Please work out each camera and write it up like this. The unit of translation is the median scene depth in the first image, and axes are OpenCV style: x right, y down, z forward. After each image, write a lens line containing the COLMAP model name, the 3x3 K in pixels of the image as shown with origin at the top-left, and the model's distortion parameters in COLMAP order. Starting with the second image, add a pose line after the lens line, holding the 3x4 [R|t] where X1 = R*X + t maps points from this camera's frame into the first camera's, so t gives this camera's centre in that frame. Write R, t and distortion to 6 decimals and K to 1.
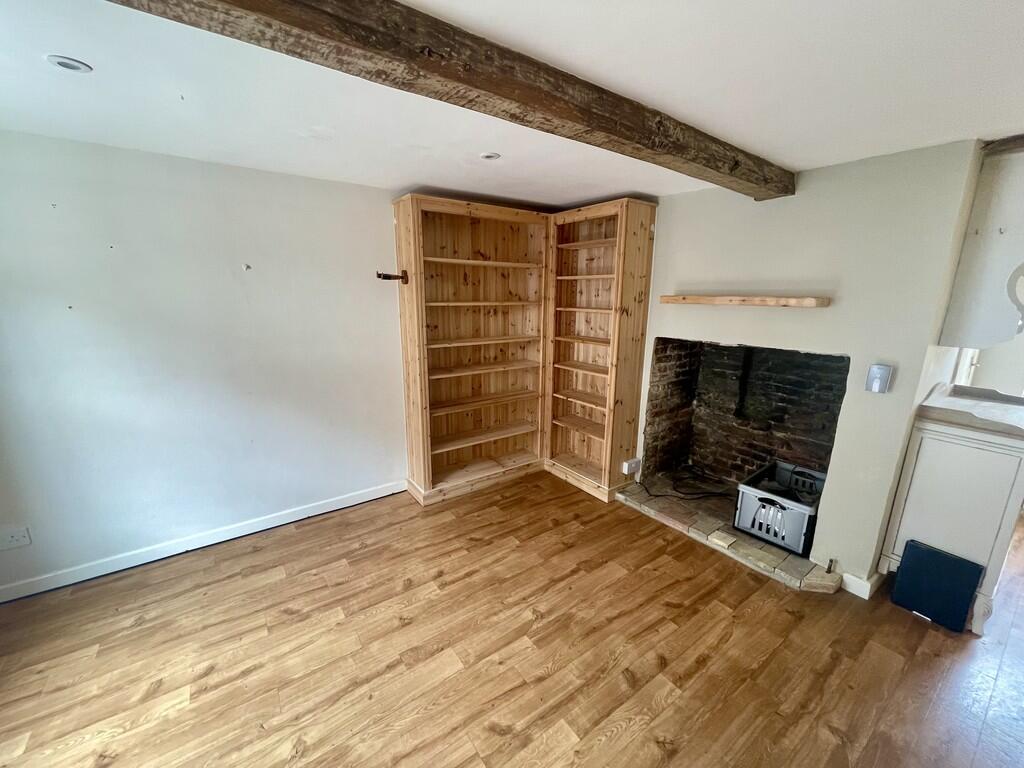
lens RADIAL K [[411.8, 0, 509.4], [0, 411.8, 386.5], [0, 0, 1]] dist [-0.000232, 0.000957]
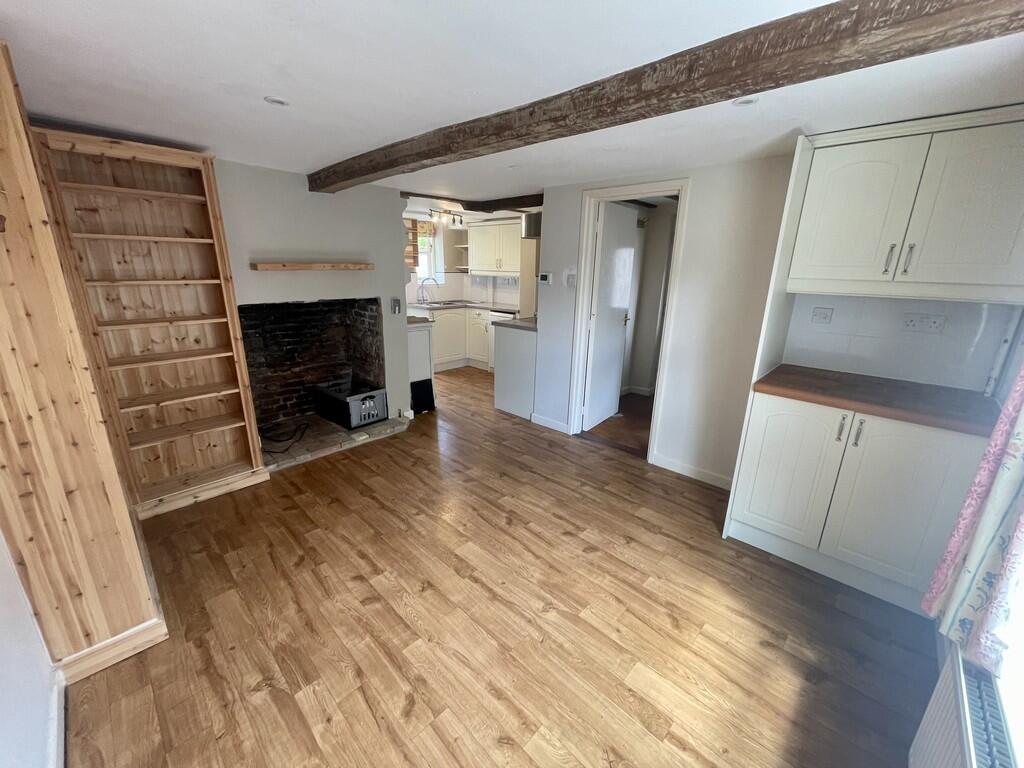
lens RADIAL K [[411.8, 0, 510.0], [0, 411.8, 383.9], [0, 0, 1]] dist [-0.000232, 0.000957]
pose [[-0.176754, -0.285977, 0.941794, -0.900417], [0.204187, 0.925389, 0.319317, -0.152714], [-0.962843, 0.248743, -0.105173, 0.625222]]
